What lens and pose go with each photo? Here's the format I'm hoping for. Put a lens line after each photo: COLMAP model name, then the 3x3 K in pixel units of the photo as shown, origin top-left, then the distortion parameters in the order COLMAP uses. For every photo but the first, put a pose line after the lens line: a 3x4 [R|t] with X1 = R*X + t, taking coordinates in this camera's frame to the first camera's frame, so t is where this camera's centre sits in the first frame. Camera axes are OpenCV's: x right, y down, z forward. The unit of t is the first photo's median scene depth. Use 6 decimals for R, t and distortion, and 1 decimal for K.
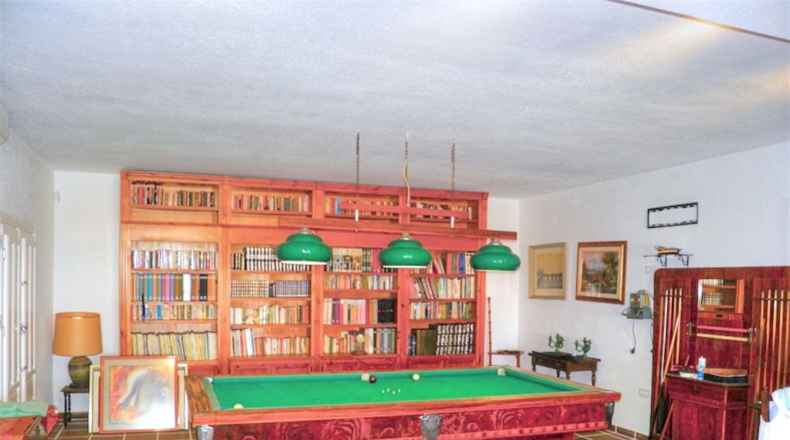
lens RADIAL K [[686.3, 0, 395.0], [0, 686.3, 220.0], [0, 0, 1]] dist [-0.001664, -0.000460]
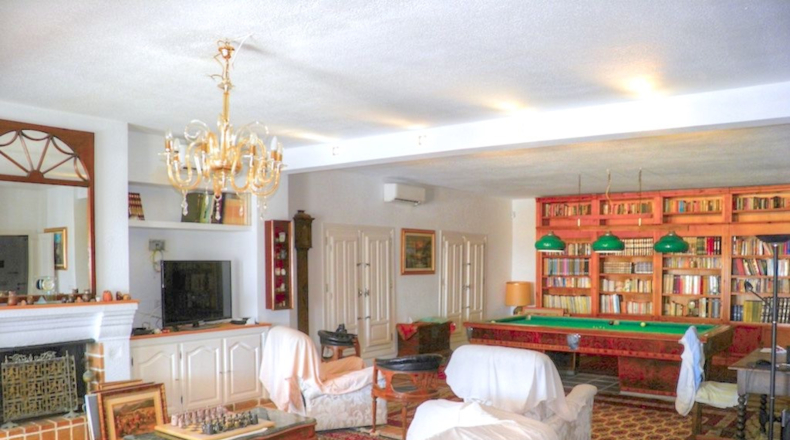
lens RADIAL K [[686.3, 0, 395.0], [0, 686.3, 220.0], [0, 0, 1]] dist [-0.001664, -0.000460]
pose [[0.558971, -0.058569, -0.827116, 0.746754], [0.077228, 0.996844, -0.018396, -0.012508], [0.825583, -0.053594, 0.561729, -0.218811]]
